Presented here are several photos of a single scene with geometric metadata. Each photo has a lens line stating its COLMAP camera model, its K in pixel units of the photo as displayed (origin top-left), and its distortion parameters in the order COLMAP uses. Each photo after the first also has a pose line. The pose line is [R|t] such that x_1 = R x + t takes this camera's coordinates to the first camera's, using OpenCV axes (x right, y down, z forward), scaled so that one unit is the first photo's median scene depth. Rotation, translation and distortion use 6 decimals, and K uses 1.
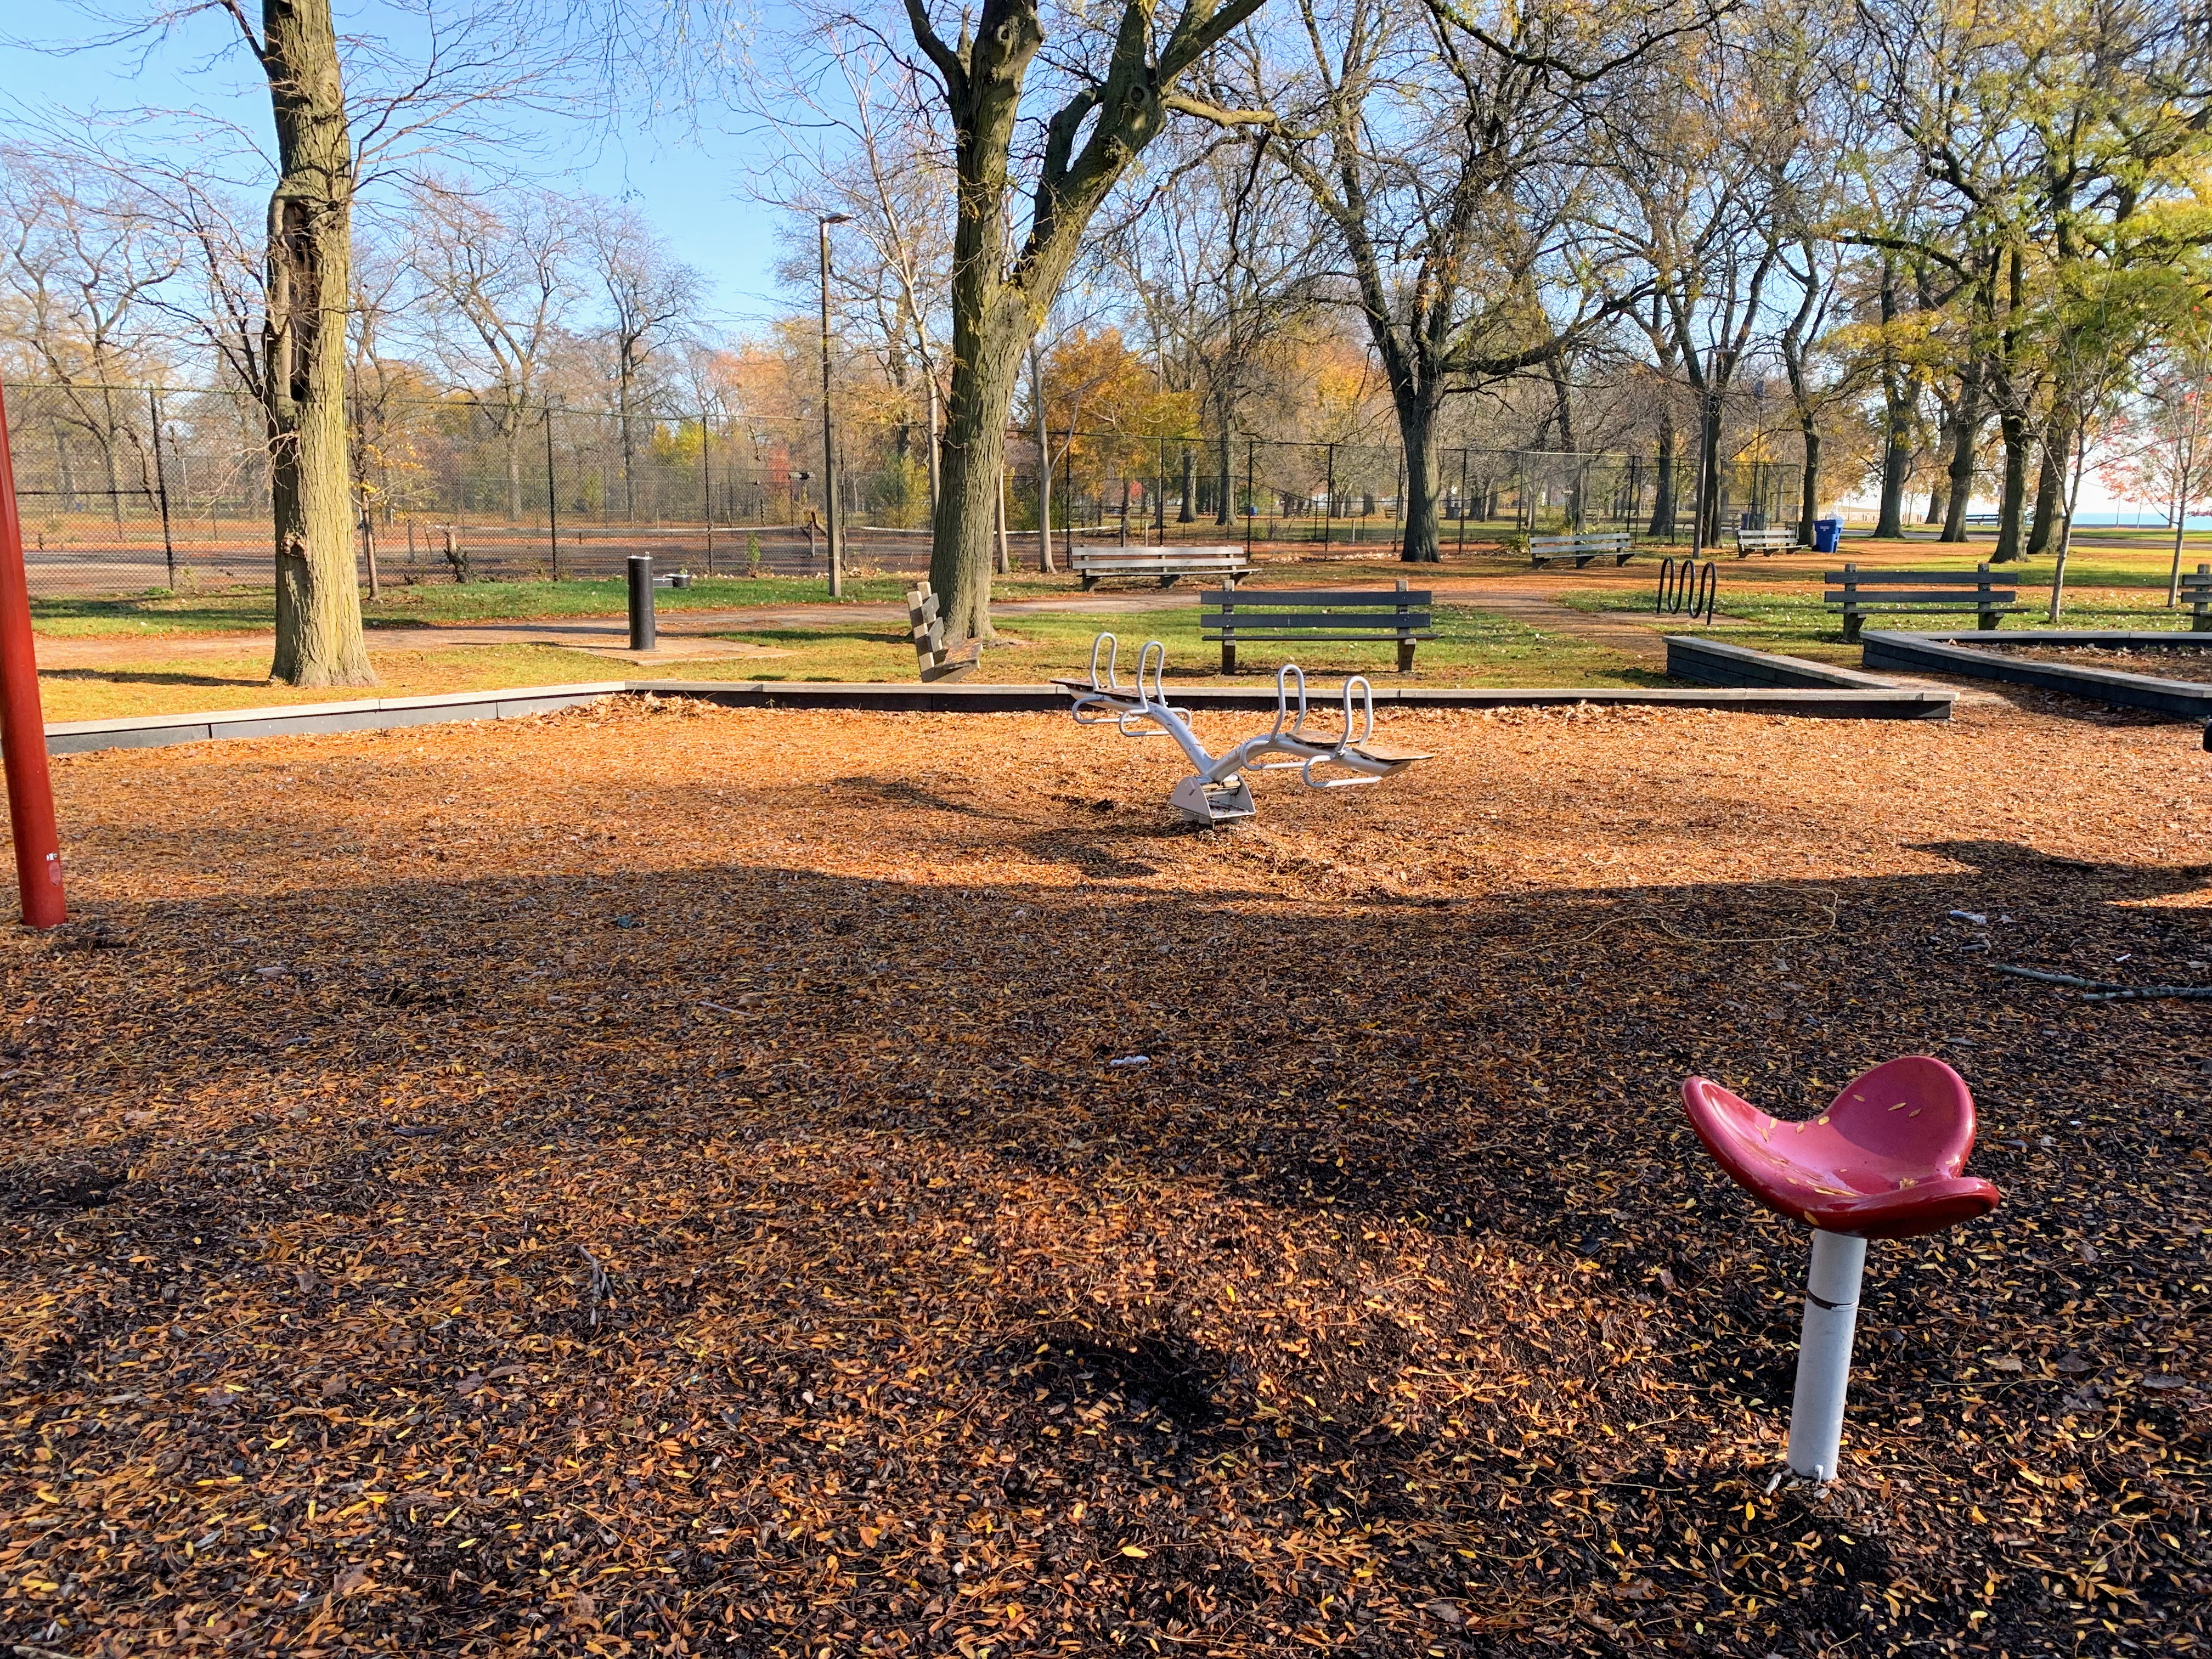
lens RADIAL K [[1650.5, 0, 1097.8], [0, 1650.5, 880.2], [0, 0, 1]] dist [0.008025, -0.003632]
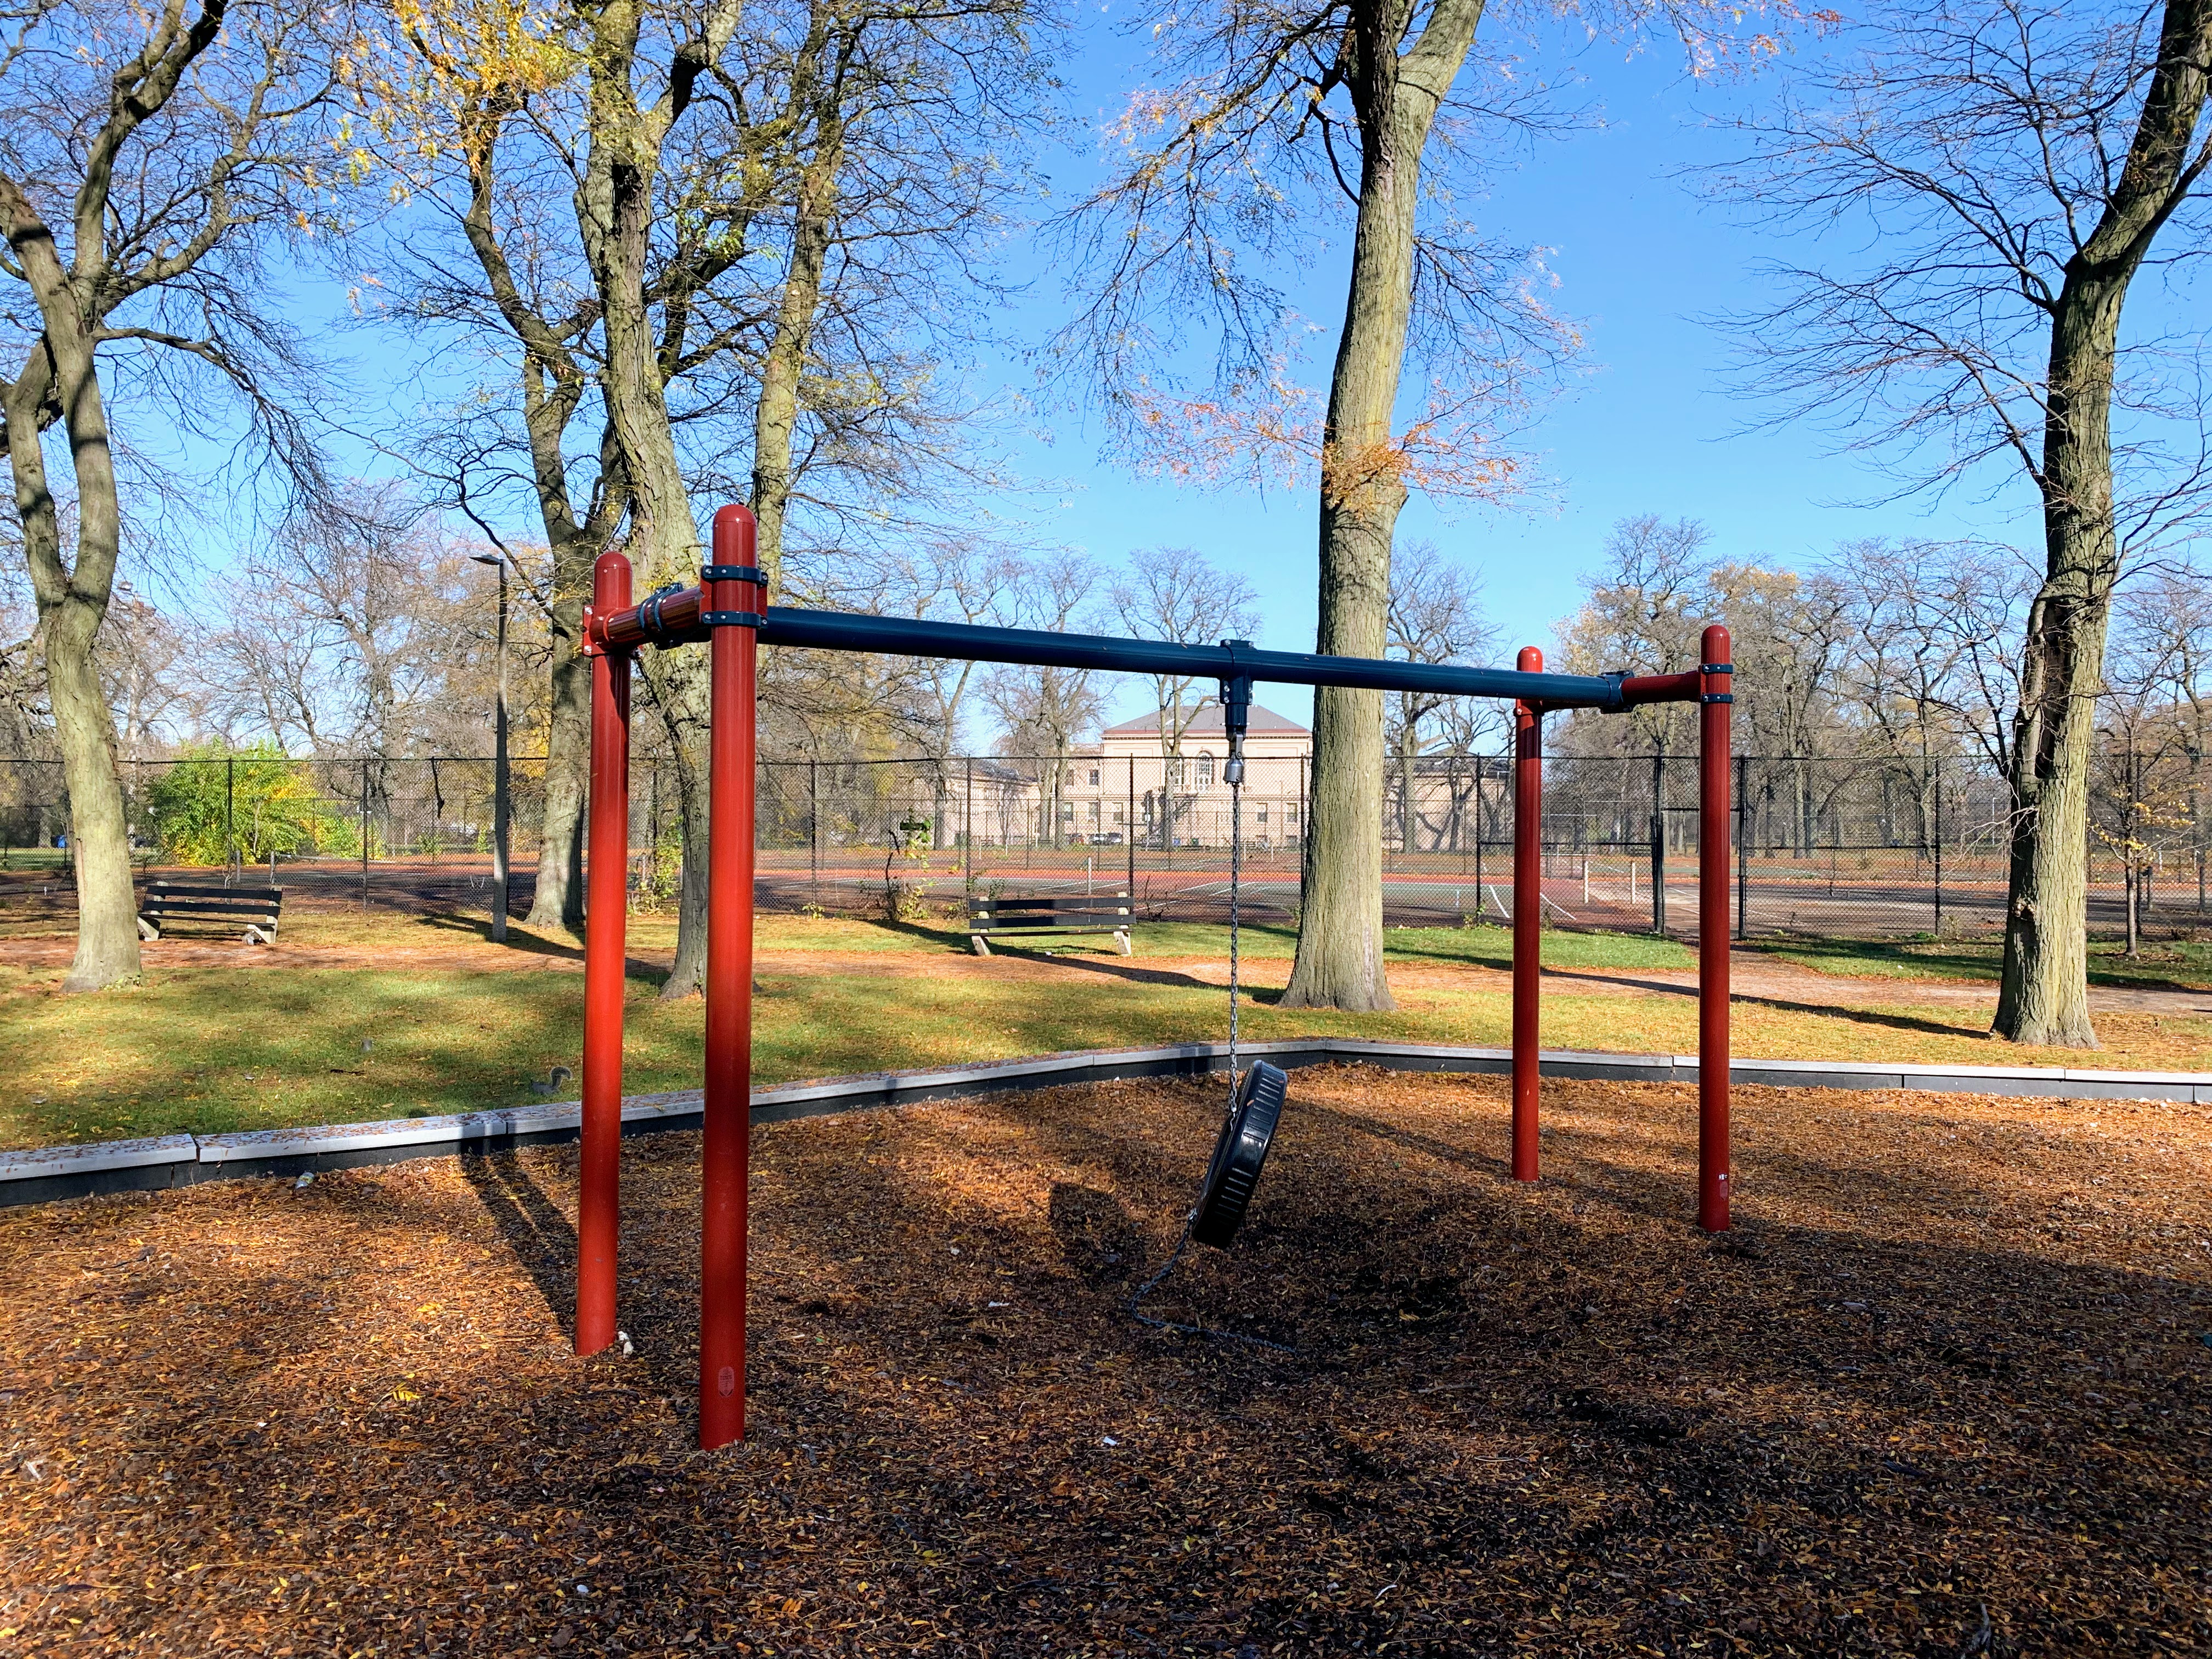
lens RADIAL K [[1685.1, 0, 1106.5], [0, 1685.1, 791.5], [0, 0, 1]] dist [0.004231, 0.001837]
pose [[0.548595, -0.022906, -0.835774, 0.100902], [-0.179402, 0.973116, -0.144428, -0.014760], [0.816614, 0.229172, 0.529737, -0.074326]]
